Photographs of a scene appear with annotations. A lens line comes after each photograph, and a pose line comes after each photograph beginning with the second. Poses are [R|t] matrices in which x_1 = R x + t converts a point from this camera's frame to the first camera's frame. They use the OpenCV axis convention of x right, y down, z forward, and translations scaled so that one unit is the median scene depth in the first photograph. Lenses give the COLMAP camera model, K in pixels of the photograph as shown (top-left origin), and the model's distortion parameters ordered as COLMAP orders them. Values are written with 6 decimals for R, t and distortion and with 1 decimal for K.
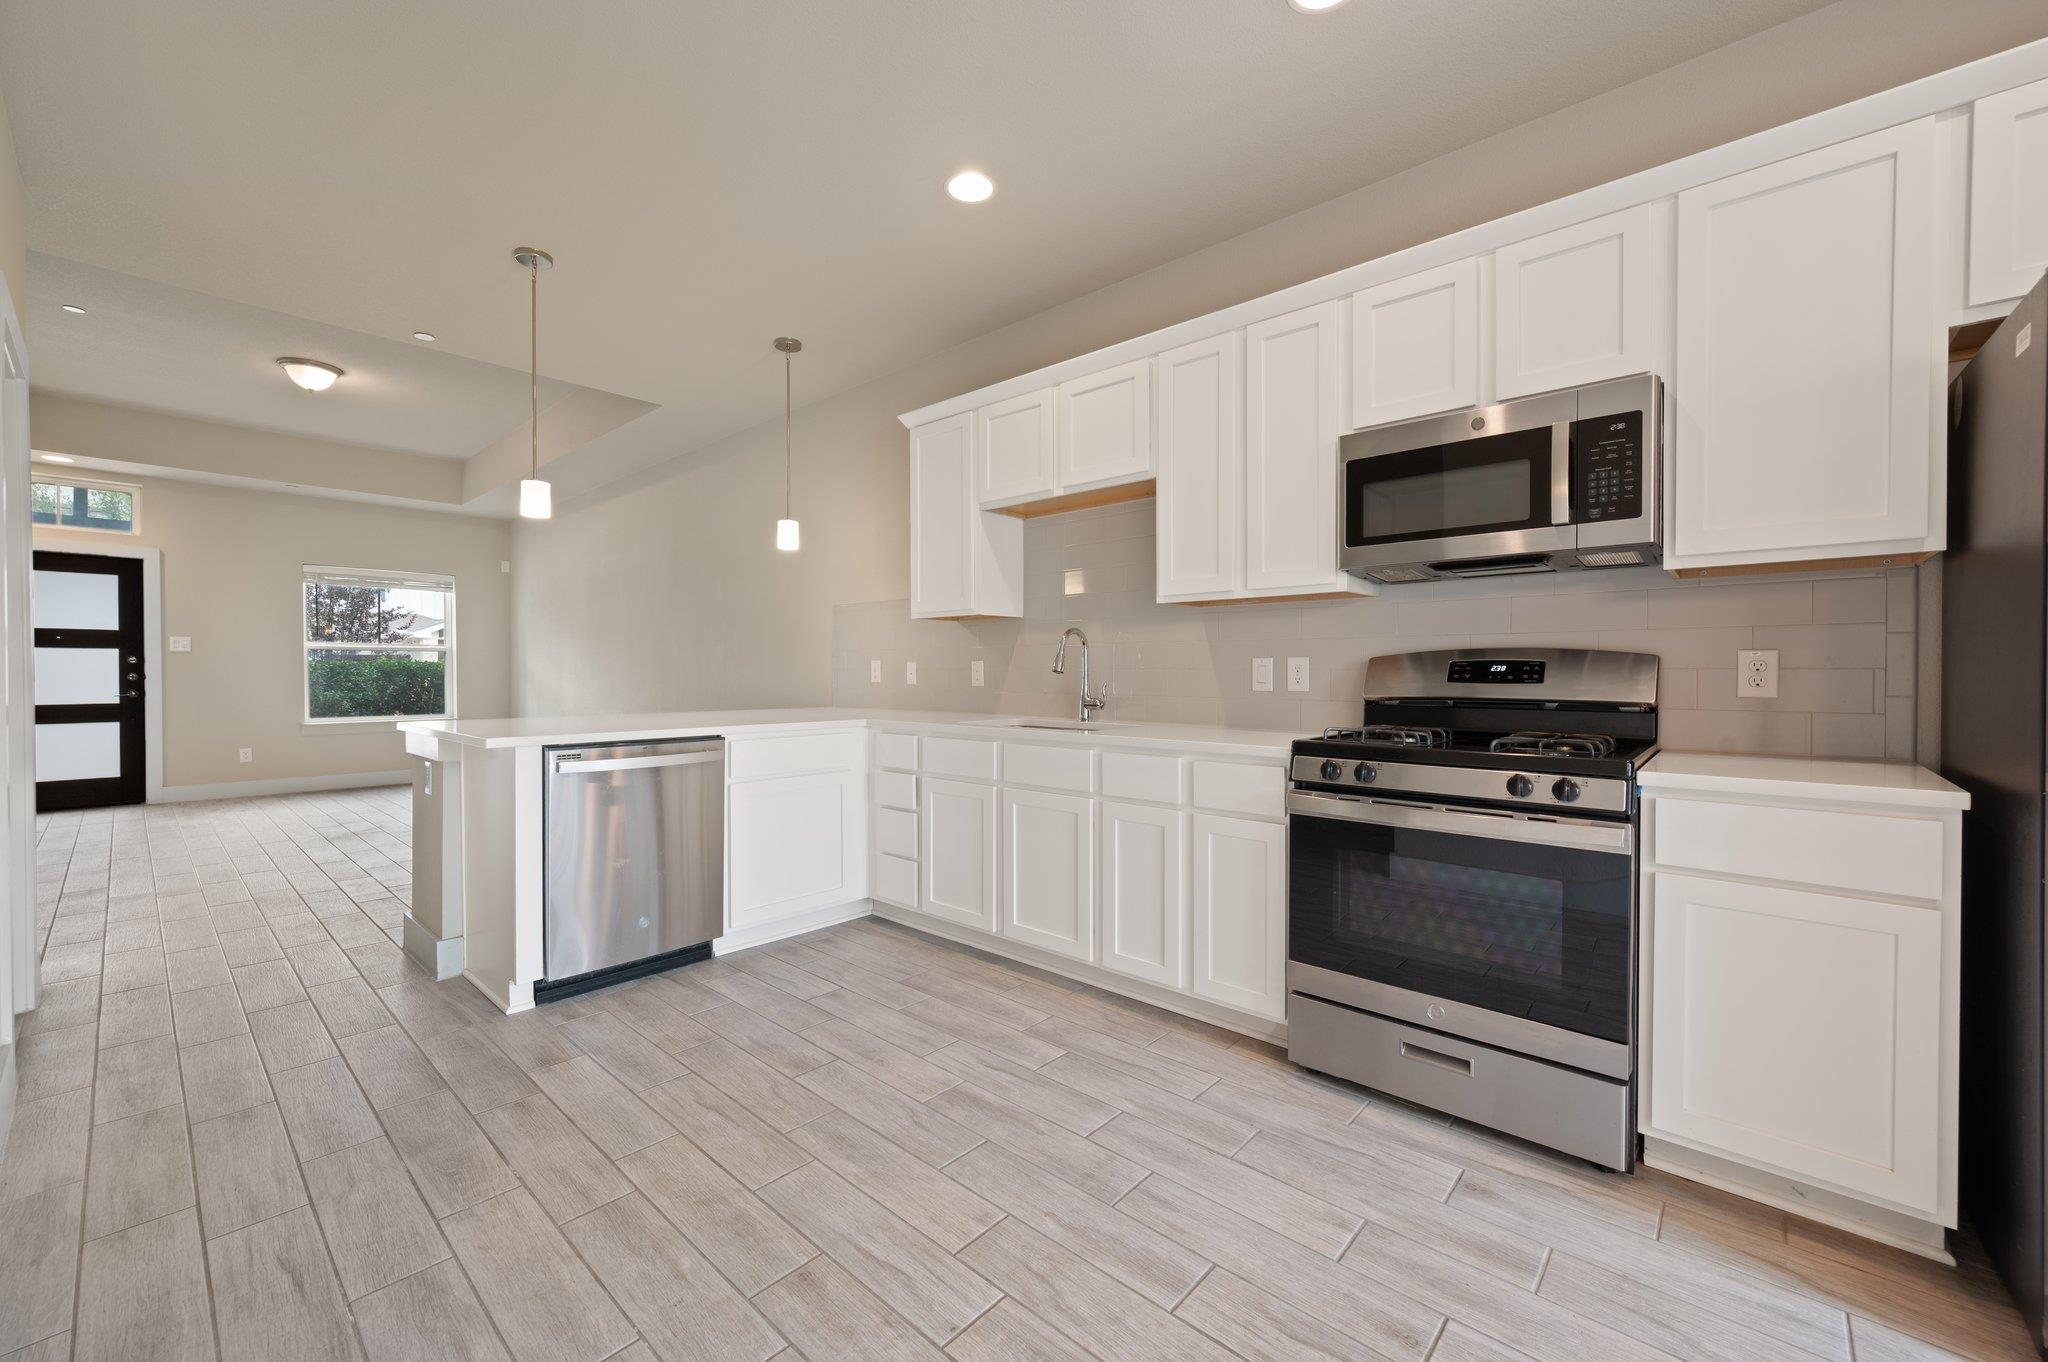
lens RADIAL K [[808.4, 0, 1026.0], [0, 808.4, 679.9], [0, 0, 1]] dist [0.001590, -0.000050]
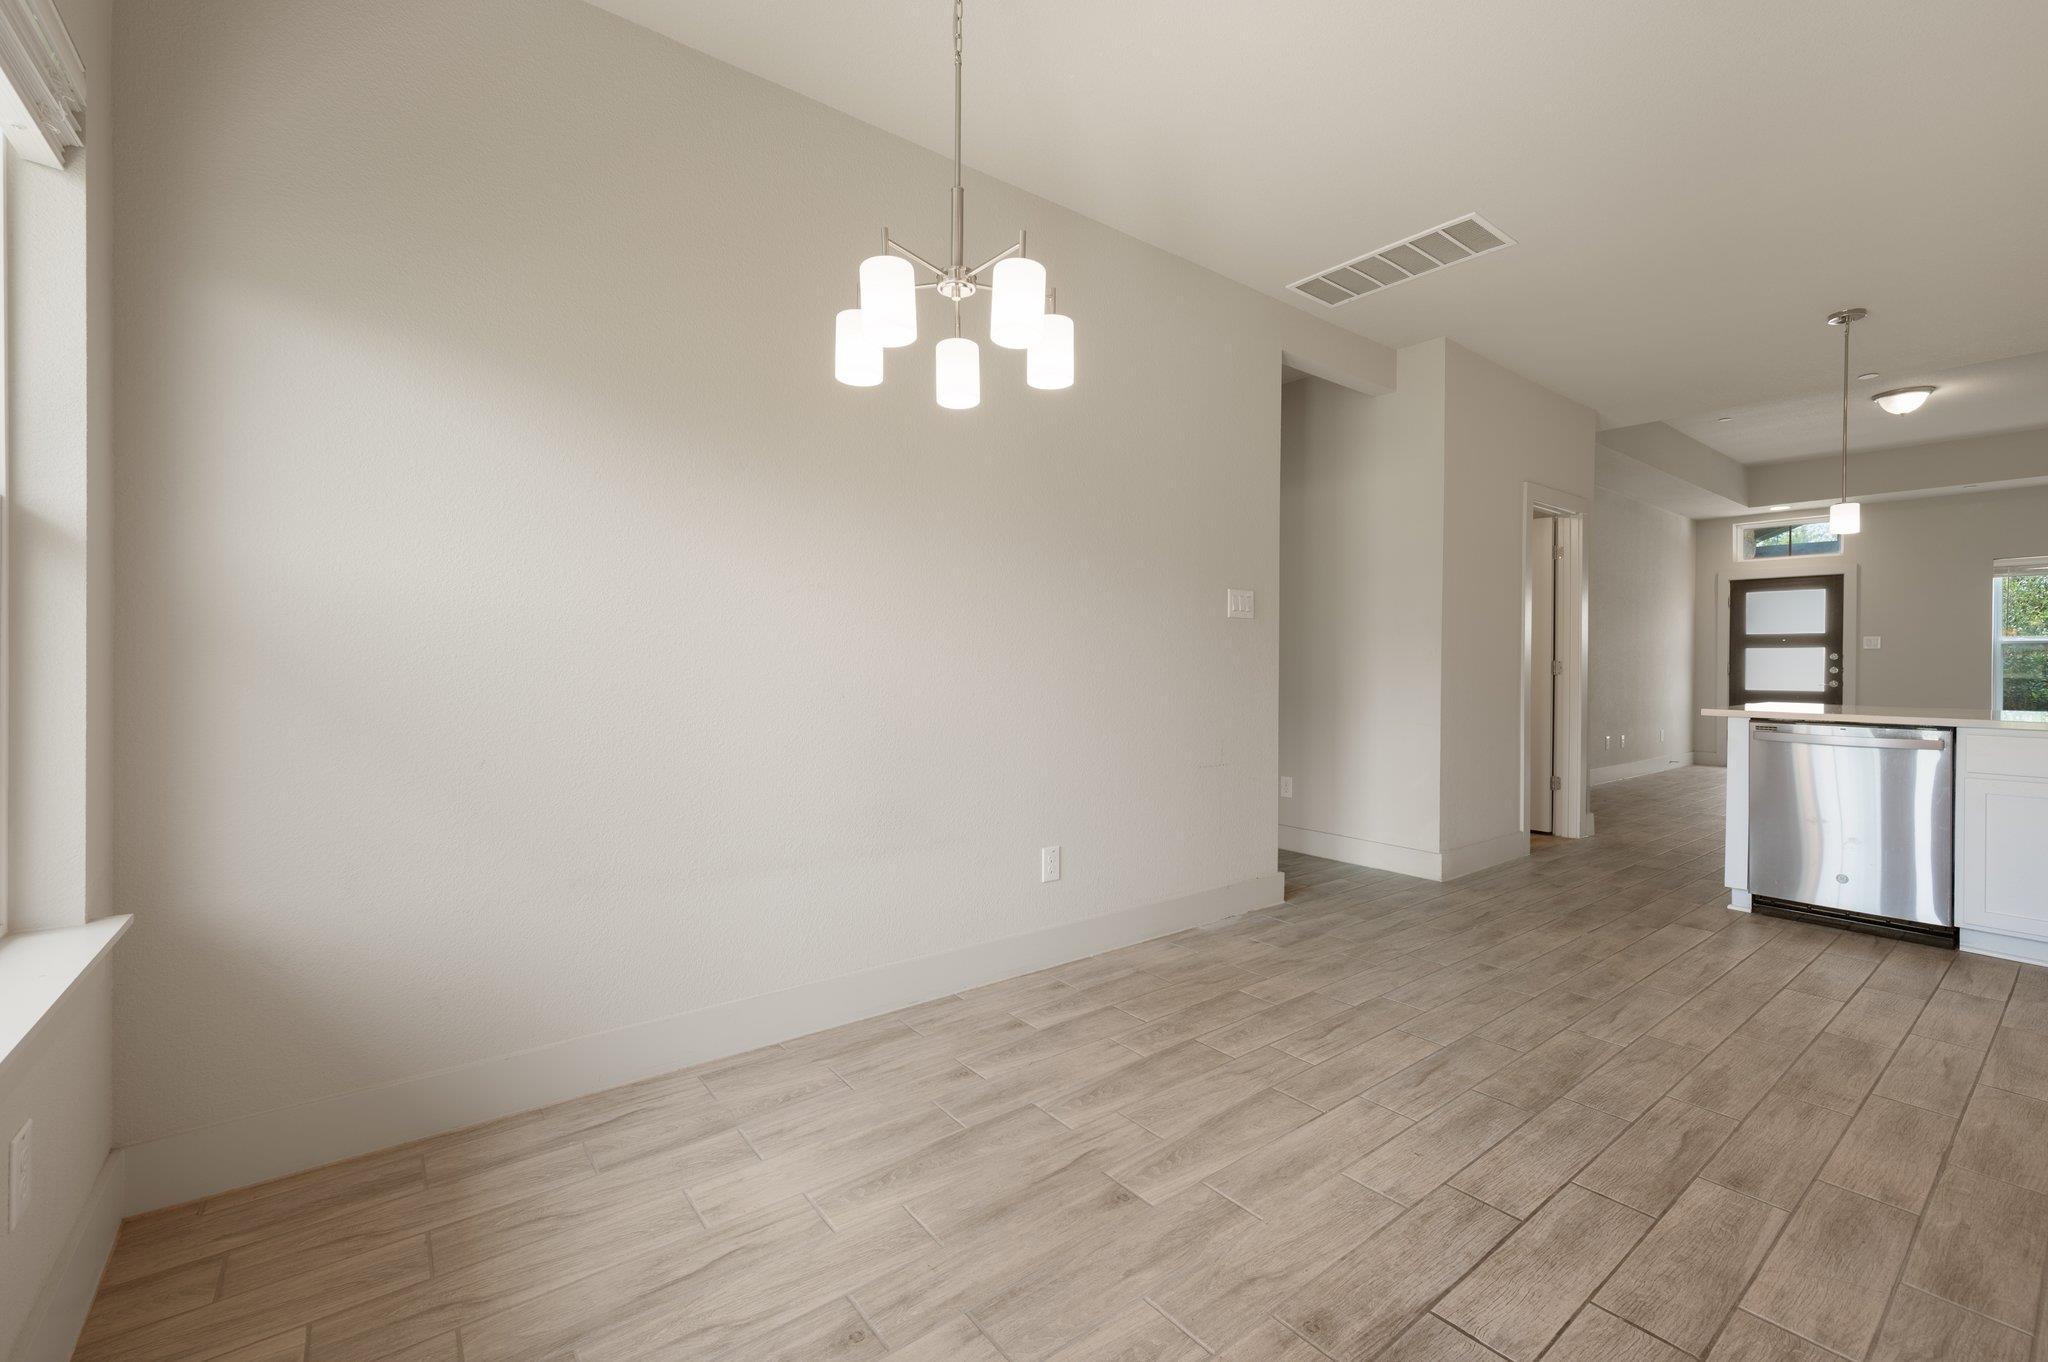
lens RADIAL K [[849.0, 0, 1024.0], [0, 849.0, 681.0], [0, 0, 1]] dist [0.000318, 0.000062]
pose [[-0.184803, 0.018666, -0.982598, 1.024774], [-0.014513, 0.999659, 0.021719, 0.006736], [0.982669, 0.018274, -0.184469, 0.067876]]
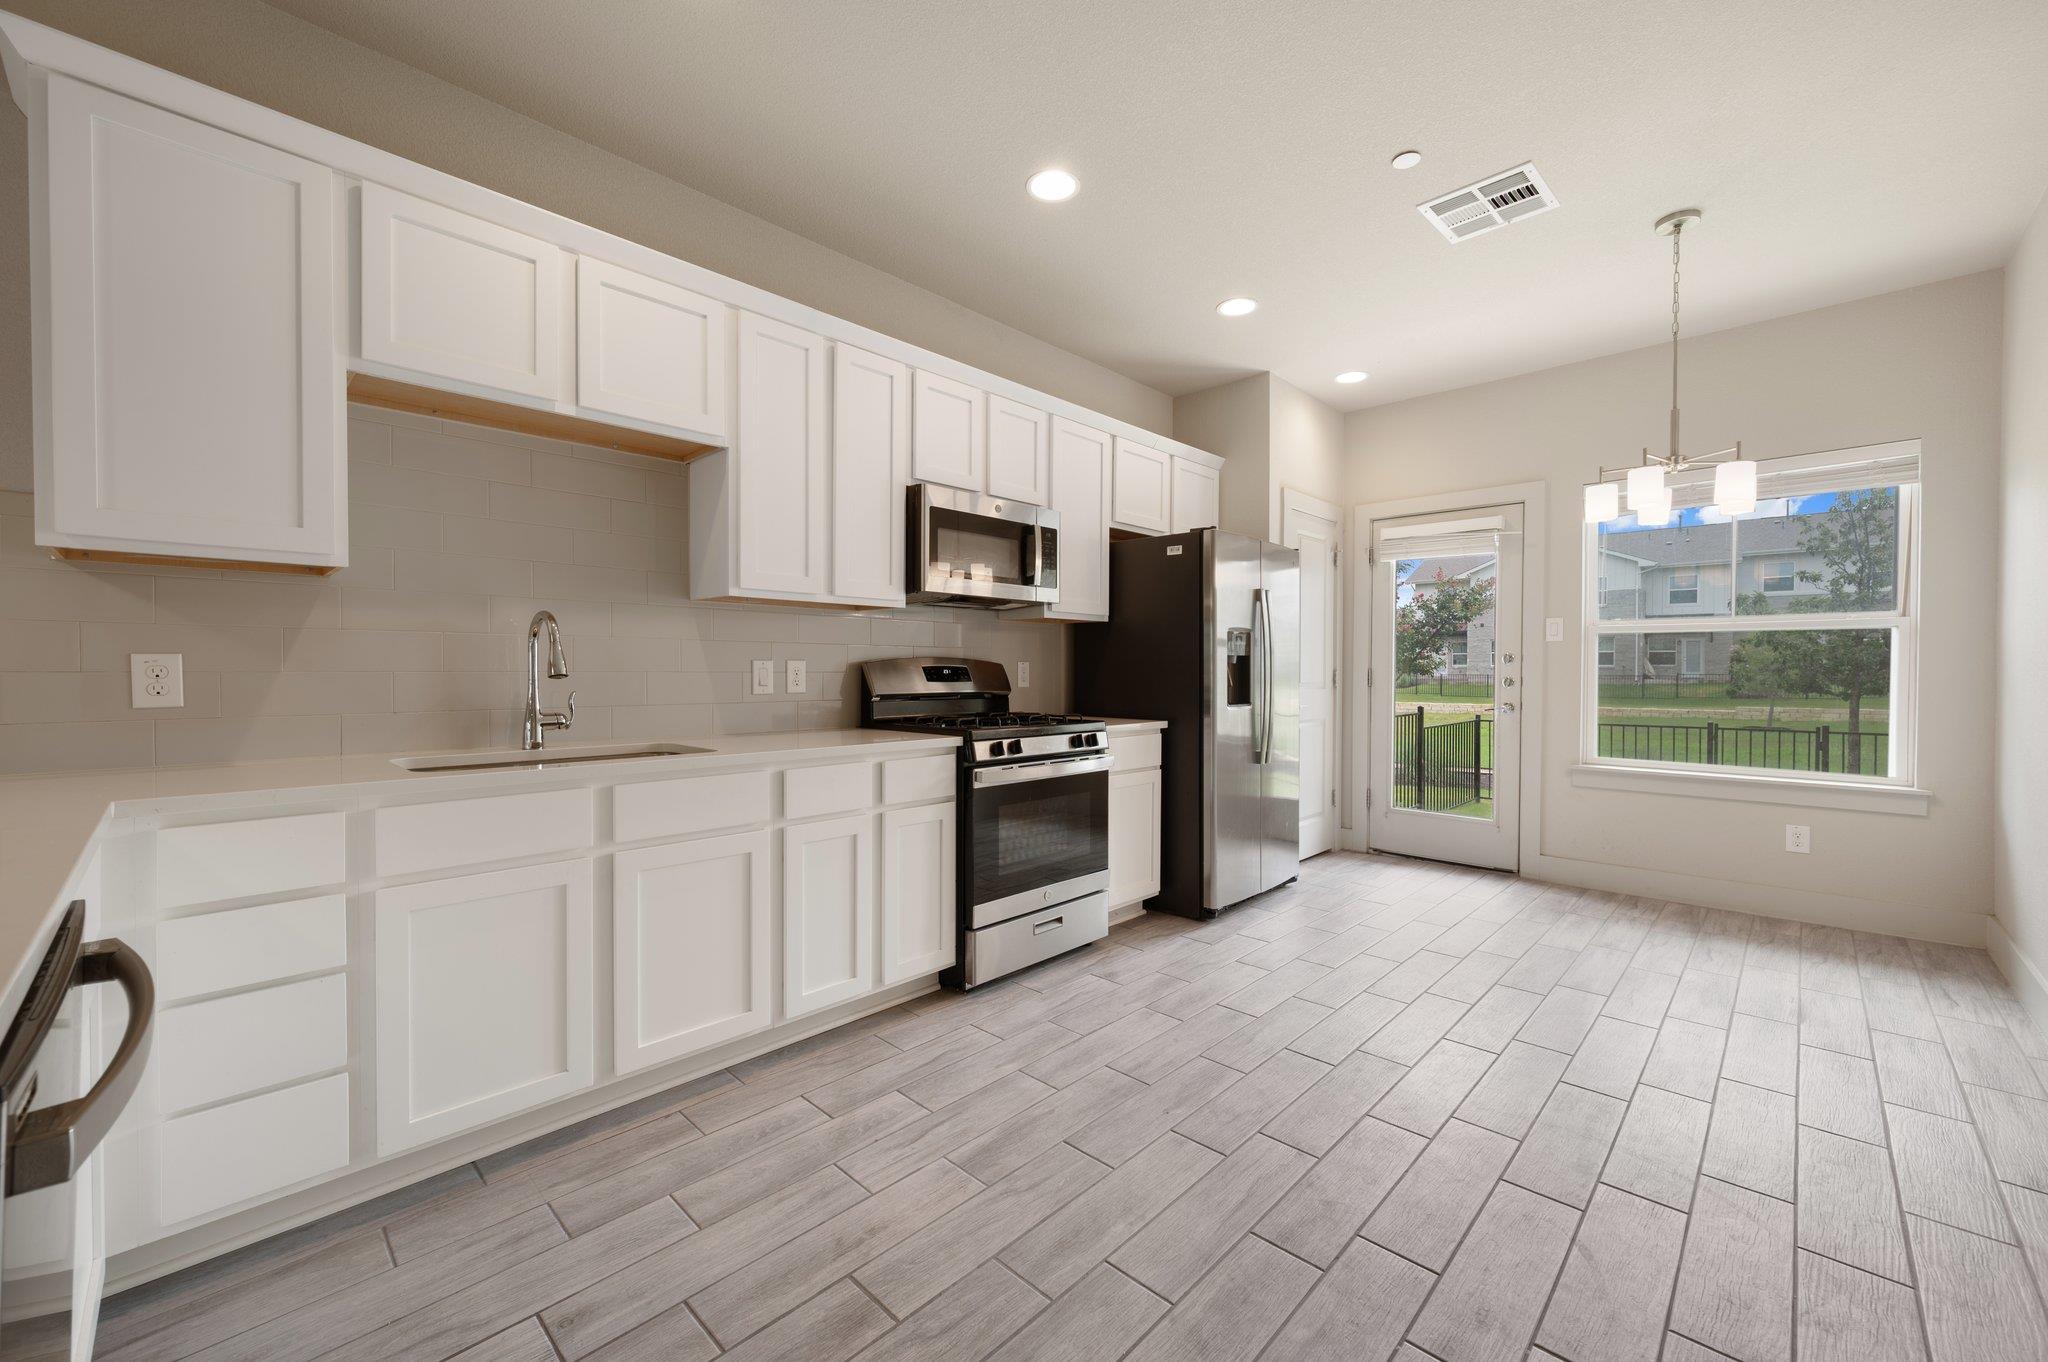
lens RADIAL K [[808.4, 0, 1026.0], [0, 808.4, 679.9], [0, 0, 1]] dist [0.001590, -0.000050]
pose [[0.035552, -0.011722, 0.999299, -0.775575], [0.008917, 0.999895, 0.011412, -0.013302], [-0.999328, 0.008505, 0.035653, 0.742676]]
